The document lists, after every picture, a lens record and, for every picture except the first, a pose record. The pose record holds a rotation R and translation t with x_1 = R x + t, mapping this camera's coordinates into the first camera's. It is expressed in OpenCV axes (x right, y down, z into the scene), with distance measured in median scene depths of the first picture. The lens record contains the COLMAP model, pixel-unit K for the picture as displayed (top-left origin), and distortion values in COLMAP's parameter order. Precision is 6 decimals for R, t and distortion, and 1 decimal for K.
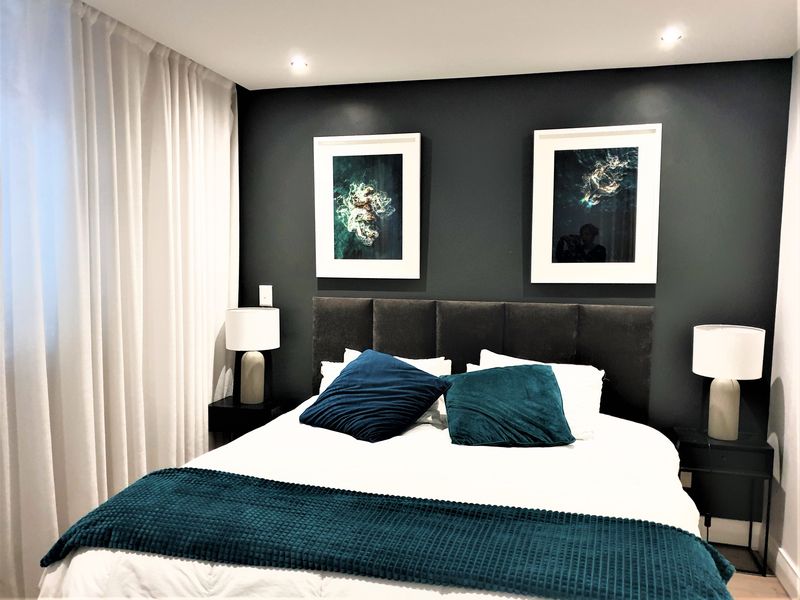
lens RADIAL K [[647.9, 0, 401.6], [0, 647.9, 311.1], [0, 0, 1]] dist [0.028713, -0.008504]
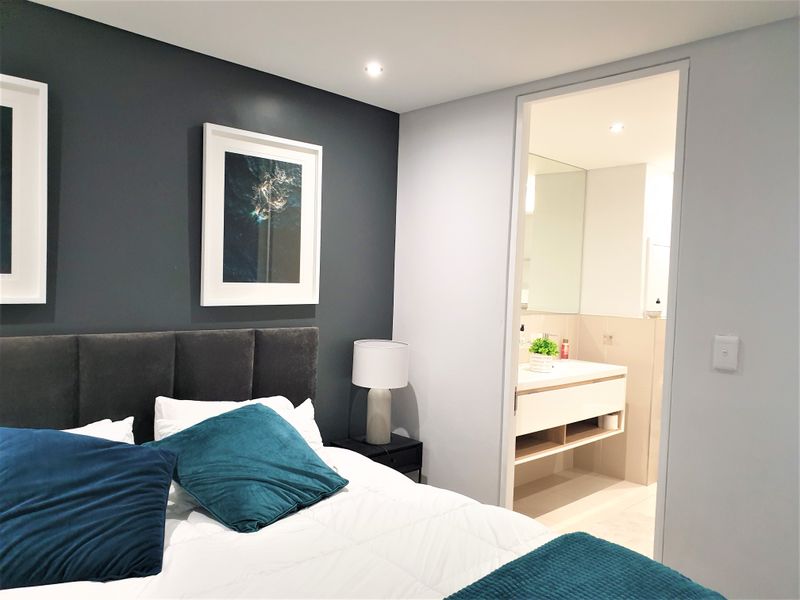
lens RADIAL K [[603.0, 0, 399.6], [0, 603.0, 312.4], [0, 0, 1]] dist [0.000587, -0.002035]
pose [[0.511232, -0.042490, 0.858392, -0.342503], [0.030656, 0.999043, 0.031194, -0.053532], [-0.858896, 0.010368, 0.512045, 0.402874]]
